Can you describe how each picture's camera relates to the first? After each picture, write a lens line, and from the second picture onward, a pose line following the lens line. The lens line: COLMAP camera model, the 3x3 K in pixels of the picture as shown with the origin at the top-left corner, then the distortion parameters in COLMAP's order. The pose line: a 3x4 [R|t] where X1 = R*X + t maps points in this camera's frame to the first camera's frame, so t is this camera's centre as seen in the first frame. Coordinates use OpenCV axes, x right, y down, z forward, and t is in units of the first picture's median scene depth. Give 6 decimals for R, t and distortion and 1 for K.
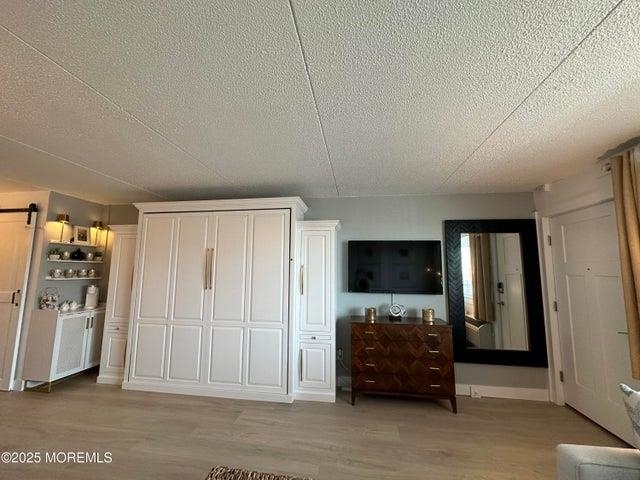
lens RADIAL K [[255.3, 0, 317.3], [0, 255.3, 239.1], [0, 0, 1]] dist [-0.002396, 0.000925]
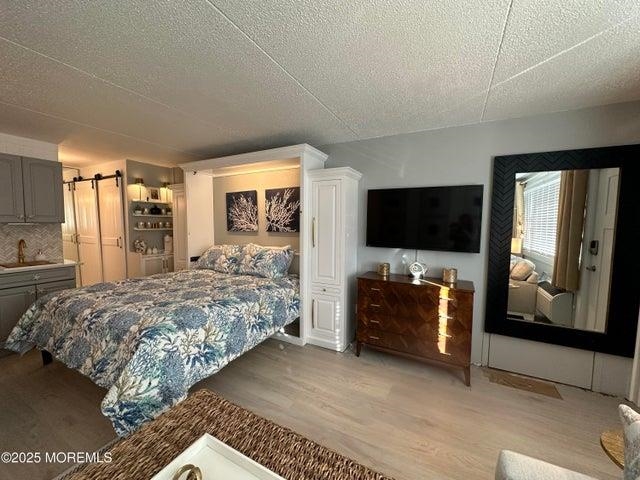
lens RADIAL K [[255.3, 0, 317.8], [0, 255.3, 241.6], [0, 0, 1]] dist [-0.002396, 0.000925]
pose [[0.942174, 0.024182, -0.334251, 0.264782], [0.038727, 0.982855, 0.180269, 0.018491], [0.332880, -0.182790, 0.925083, 0.092613]]
